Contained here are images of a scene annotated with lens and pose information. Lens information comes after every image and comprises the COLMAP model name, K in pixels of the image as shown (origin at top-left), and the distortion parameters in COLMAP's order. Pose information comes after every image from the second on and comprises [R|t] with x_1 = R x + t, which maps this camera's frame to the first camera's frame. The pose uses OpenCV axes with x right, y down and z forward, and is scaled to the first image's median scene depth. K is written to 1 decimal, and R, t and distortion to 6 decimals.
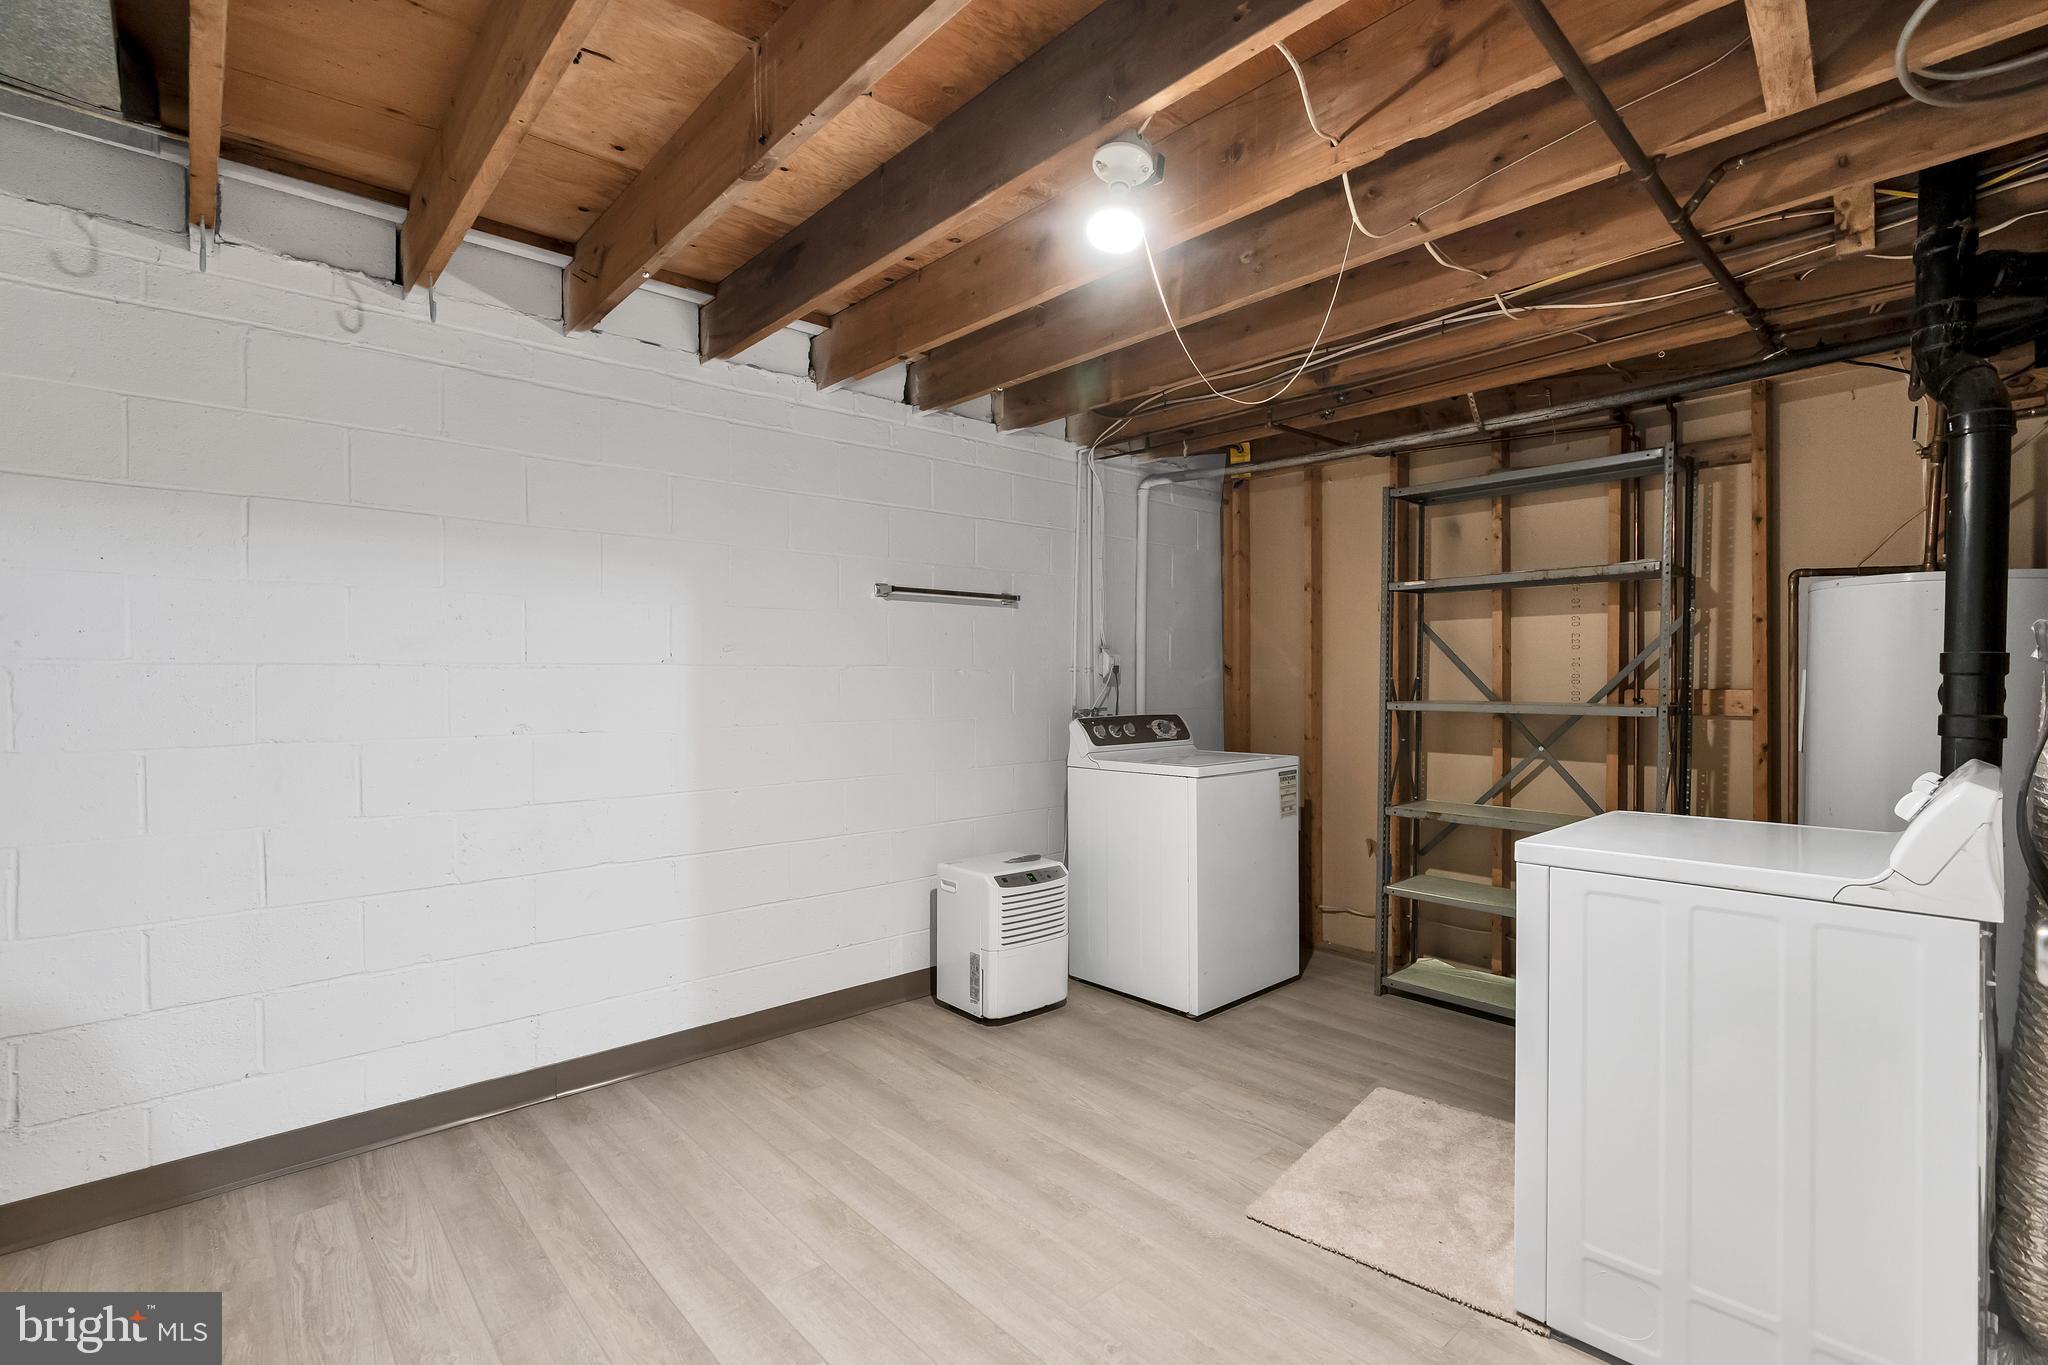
lens RADIAL K [[941.8, 0, 1026.0], [0, 941.8, 689.5], [0, 0, 1]] dist [-0.004805, 0.002852]
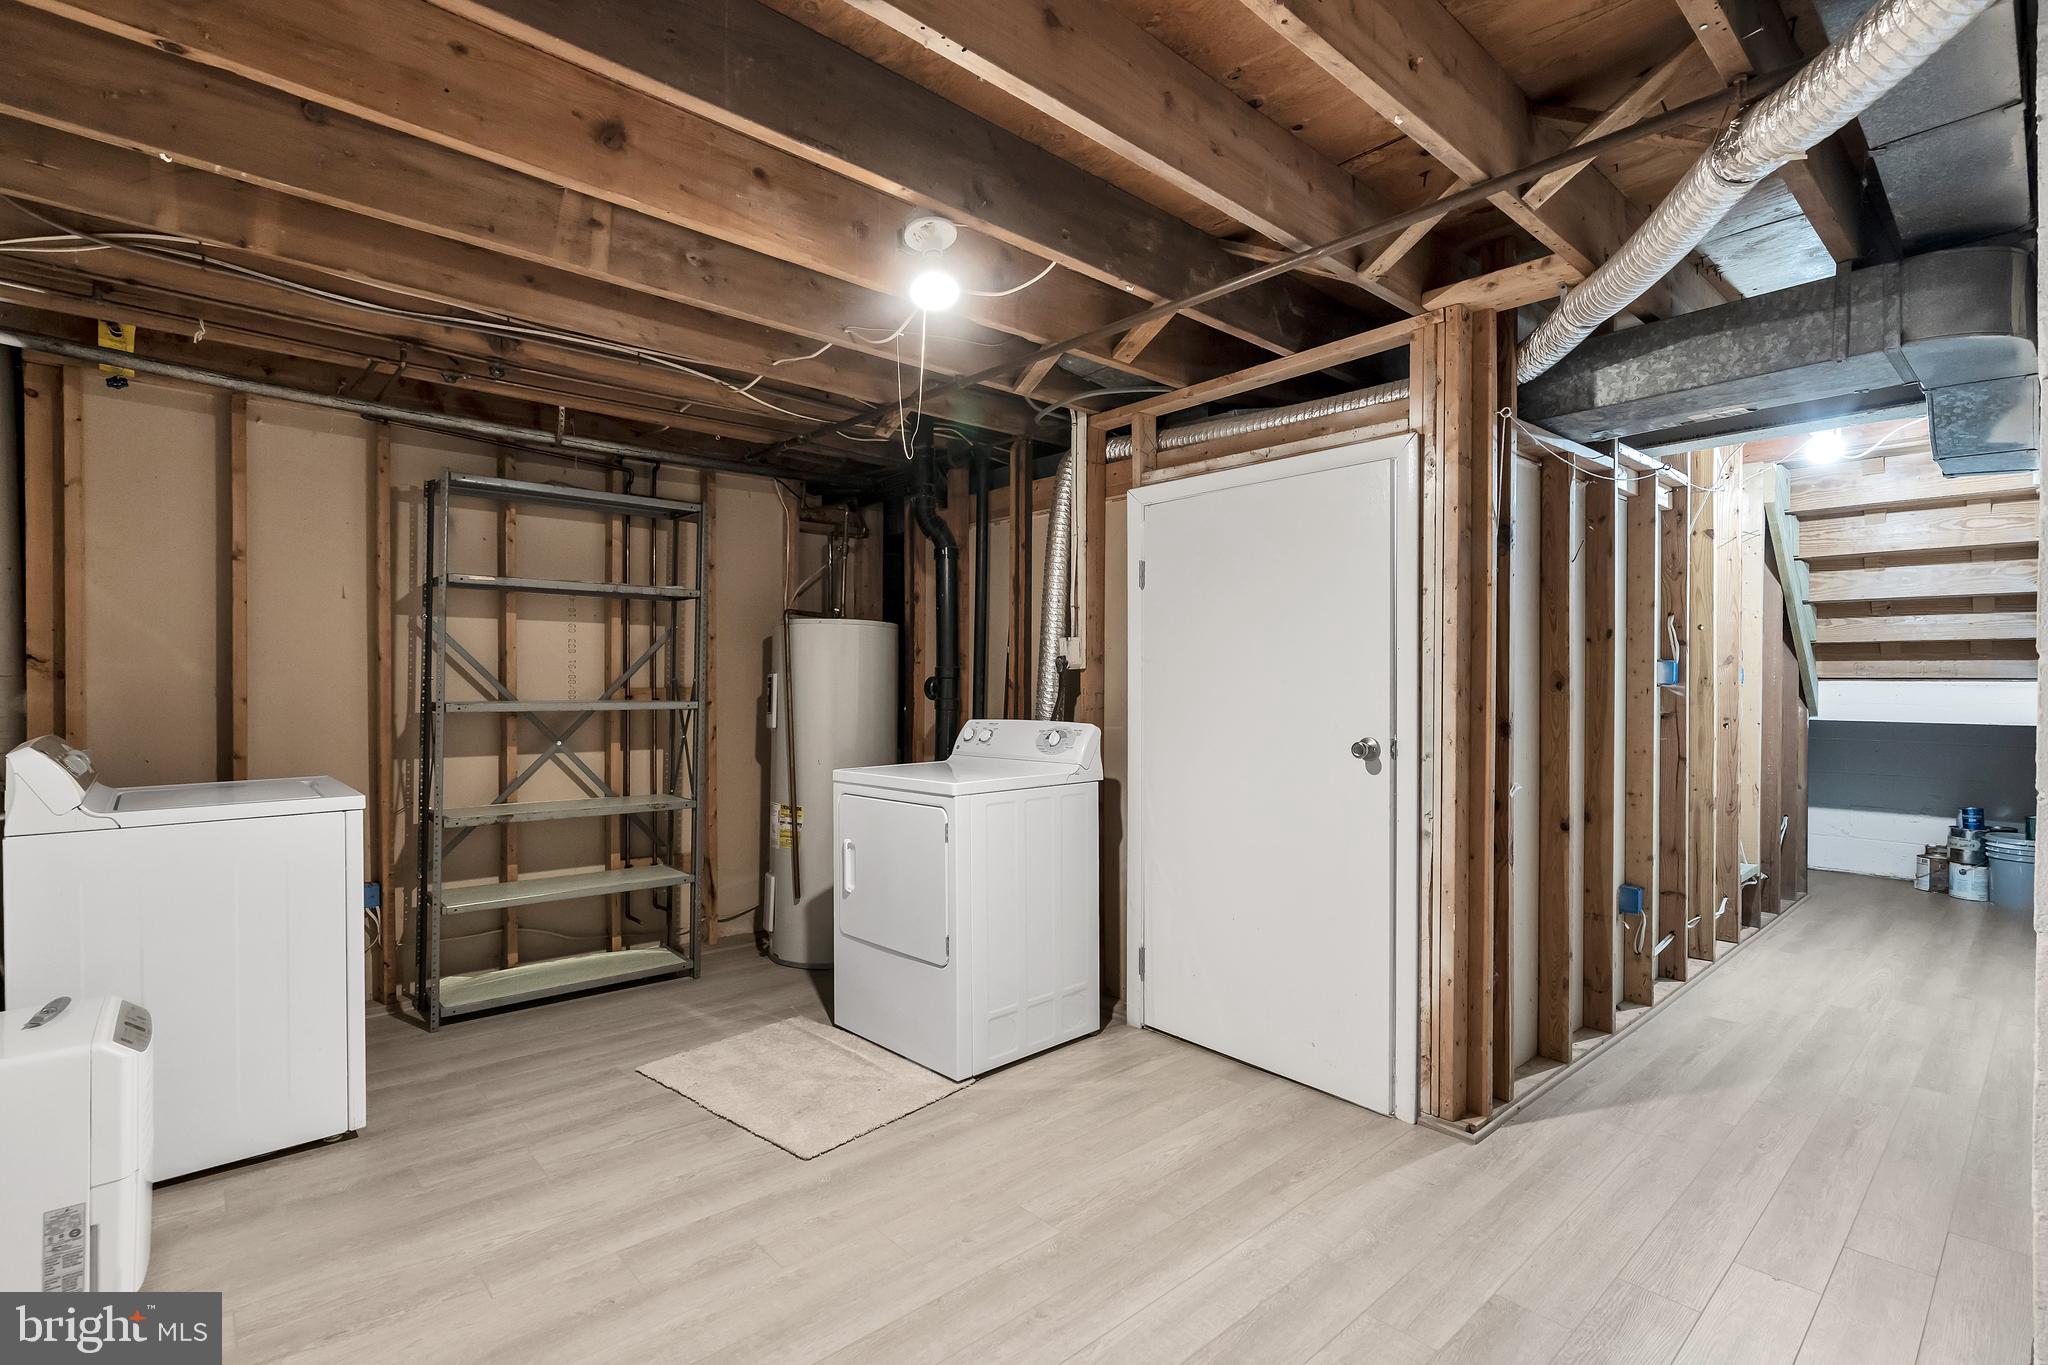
lens RADIAL K [[941.8, 0, 1024.8], [0, 941.8, 684.2], [0, 0, 1]] dist [-0.004805, 0.002852]
pose [[0.004003, 0.001845, 0.999990, -0.600029], [0.008672, 0.999961, -0.001880, 0.000944], [-0.999954, 0.008680, 0.003987, 0.500425]]
